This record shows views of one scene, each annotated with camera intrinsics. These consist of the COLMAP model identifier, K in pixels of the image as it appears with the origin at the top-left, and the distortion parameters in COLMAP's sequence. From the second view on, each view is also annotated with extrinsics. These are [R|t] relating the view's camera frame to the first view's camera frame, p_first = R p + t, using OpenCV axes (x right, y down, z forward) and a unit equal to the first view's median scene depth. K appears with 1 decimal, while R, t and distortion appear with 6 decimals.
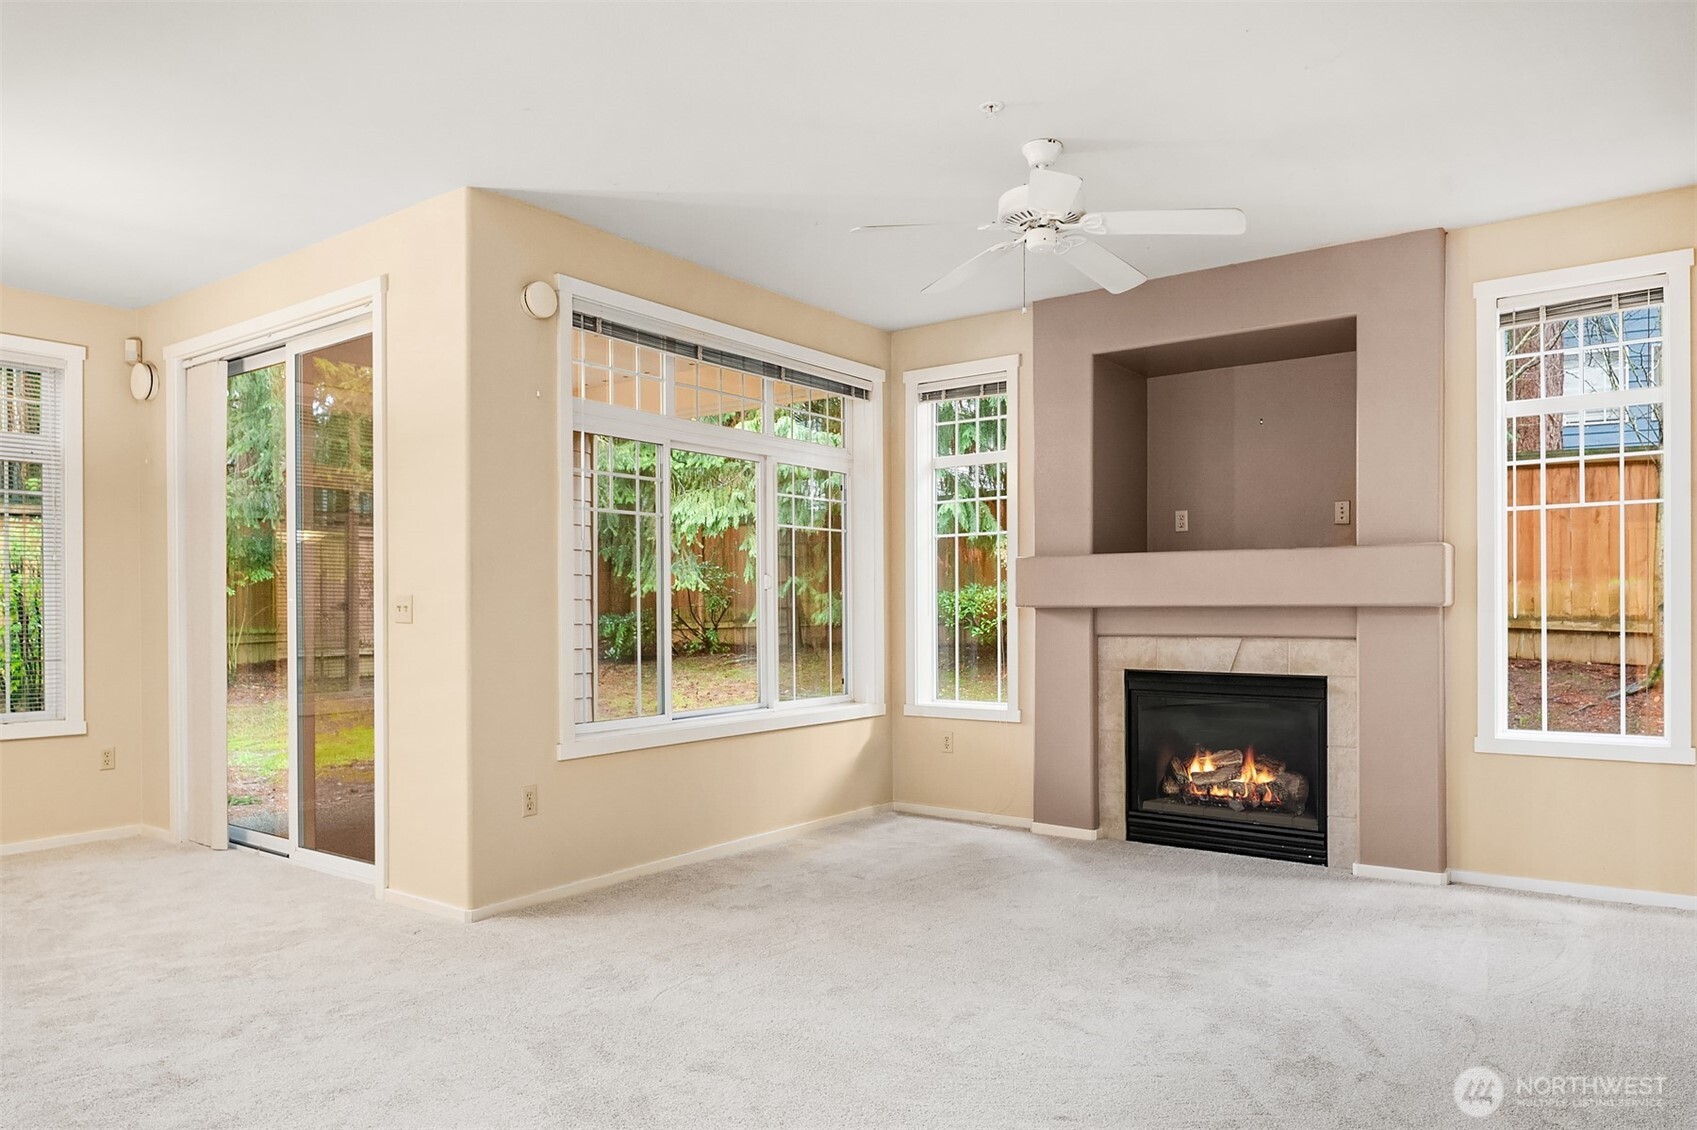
lens RADIAL K [[1105.0, 0, 840.4], [0, 1105.0, 616.9], [0, 0, 1]] dist [-0.006040, -0.000884]
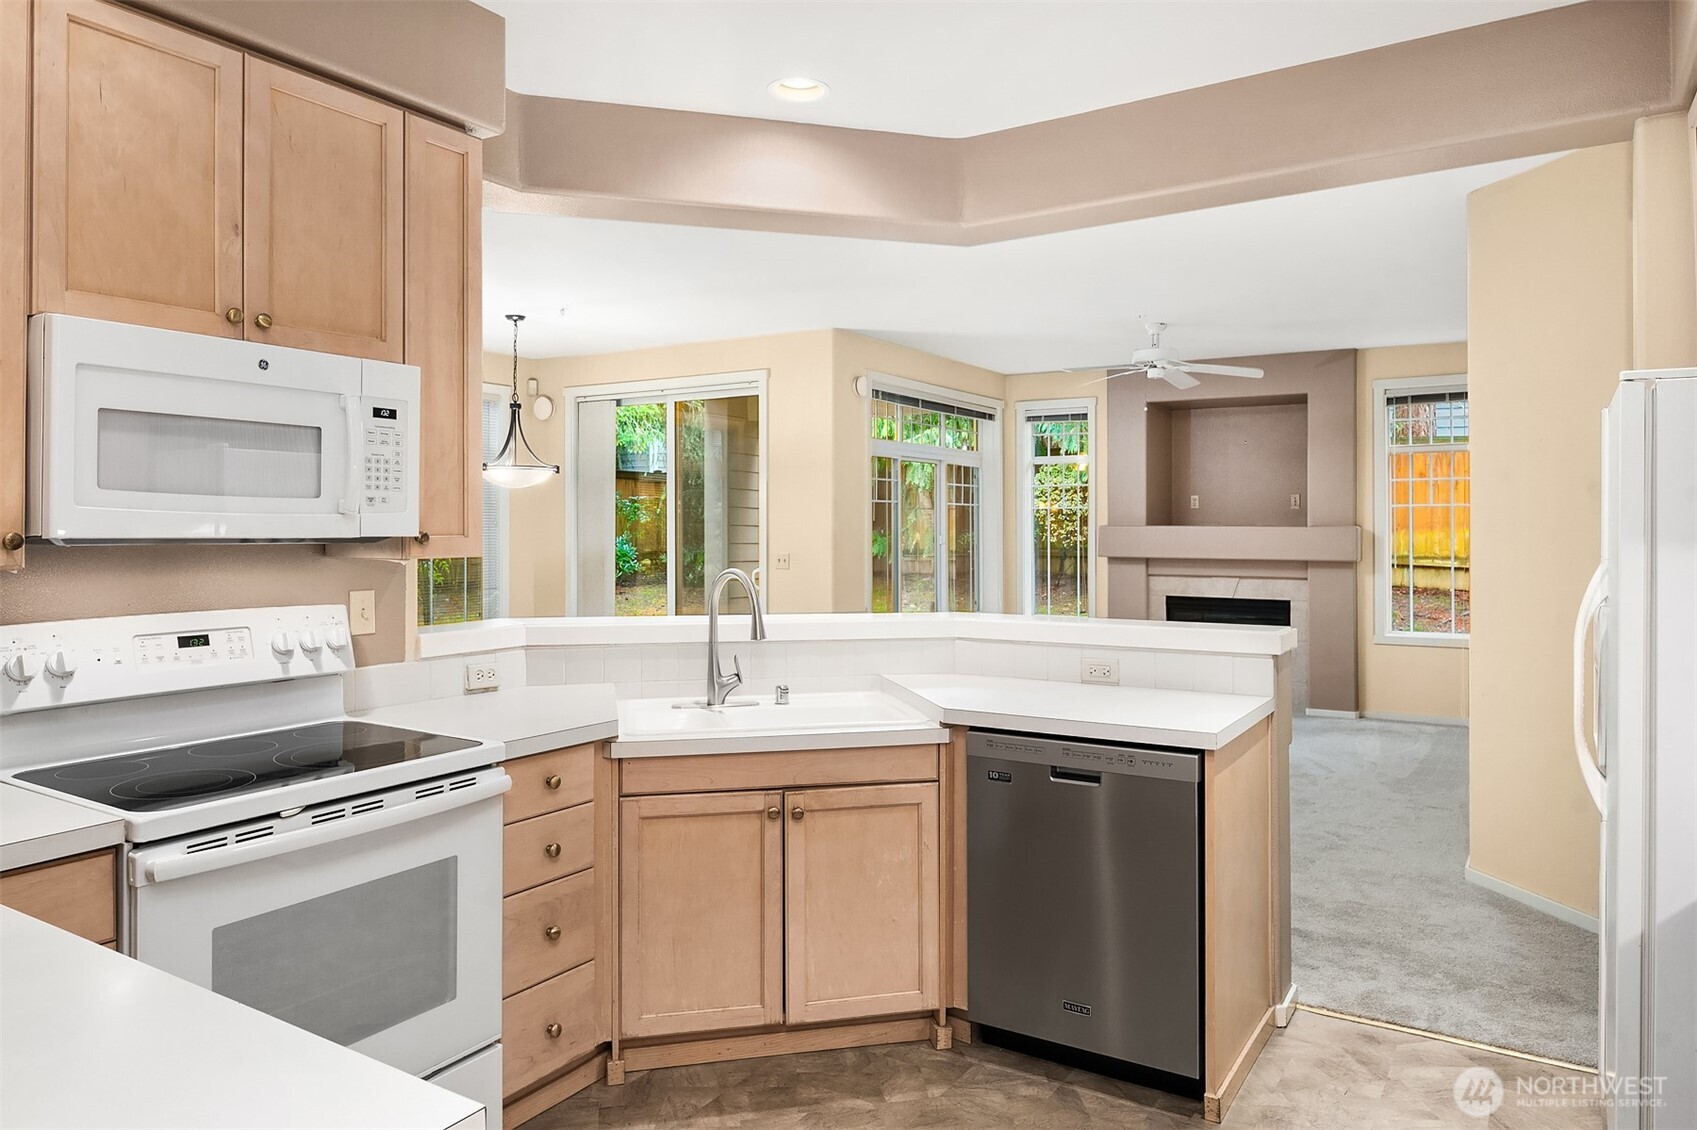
lens RADIAL K [[1105.0, 0, 826.9], [0, 1105.0, 520.6], [0, 0, 1]] dist [-0.006040, -0.000884]
pose [[0.997774, 0.007111, 0.066299, -0.365409], [-0.006094, 0.999861, -0.015535, -0.036851], [-0.066400, 0.015097, 0.997679, -0.619741]]
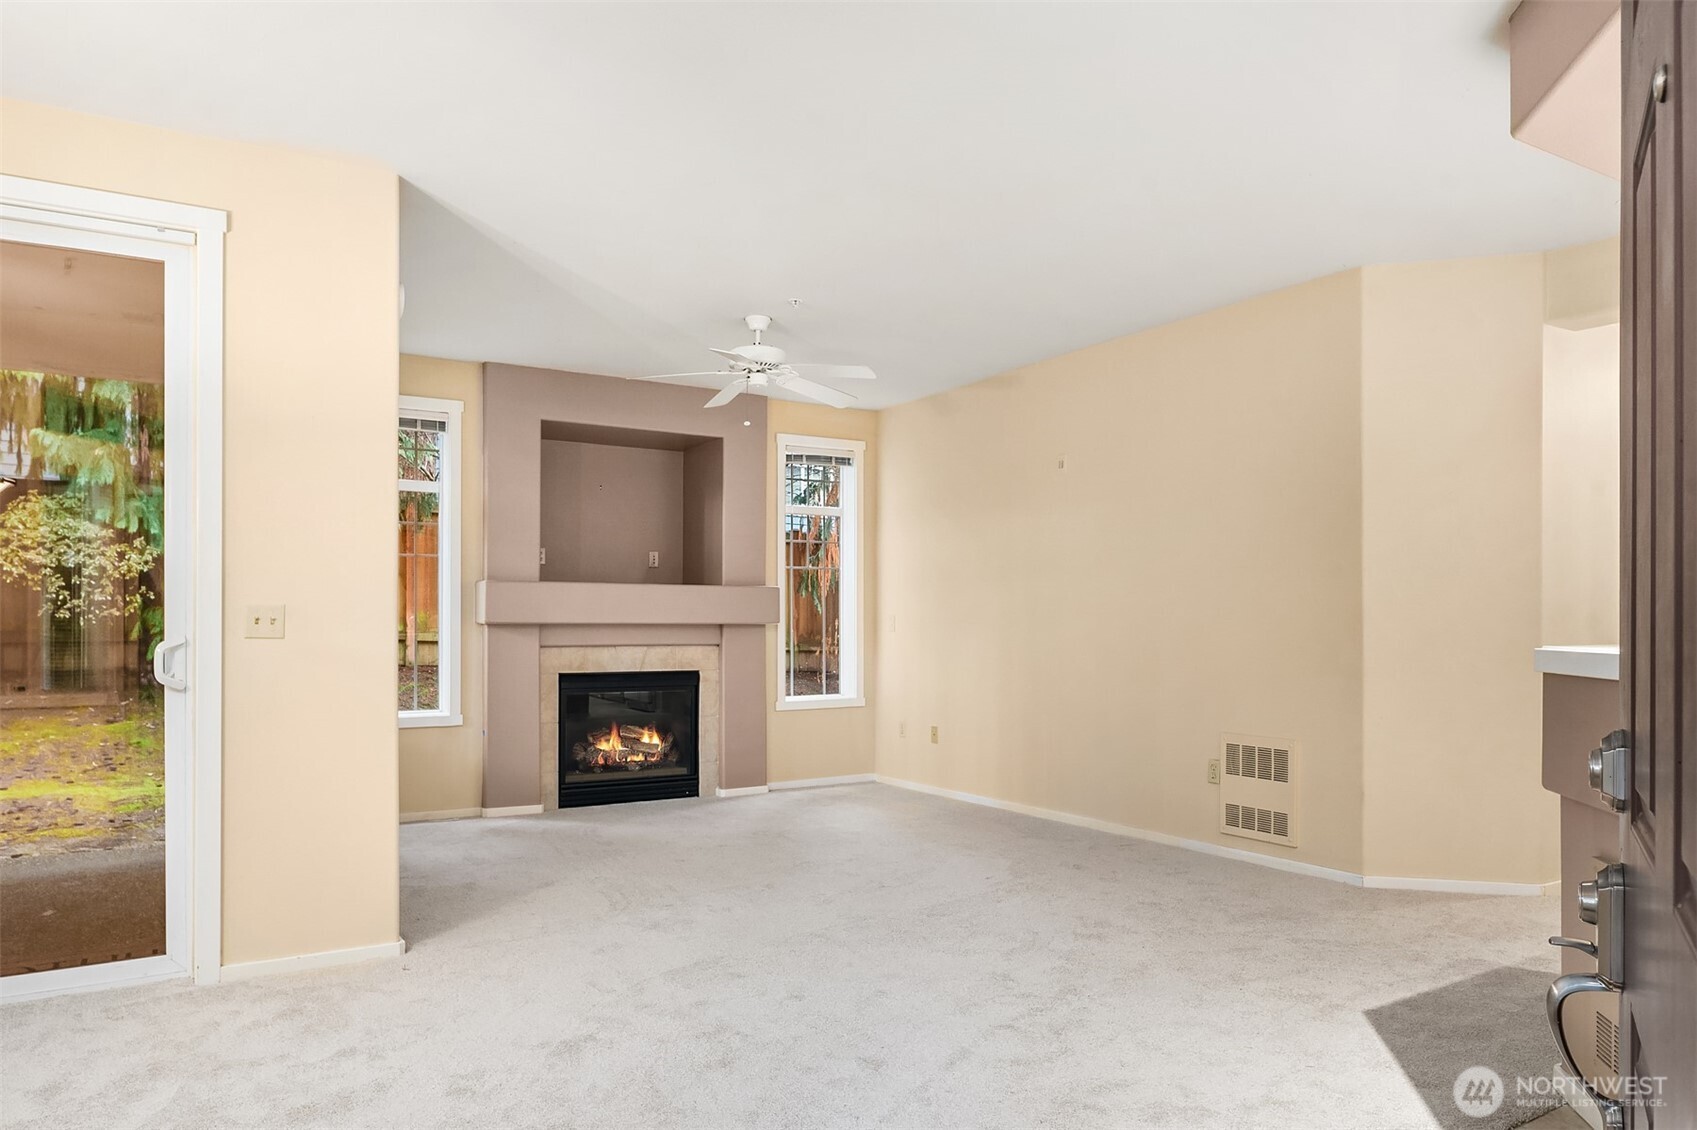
lens RADIAL K [[1105.0, 0, 863.2], [0, 1105.0, 626.0], [0, 0, 1]] dist [-0.006040, -0.000884]
pose [[0.371985, 0.002065, 0.928236, -0.819205], [0.006262, 0.999969, -0.004734, 0.001712], [-0.928218, 0.007573, 0.371960, 0.213726]]
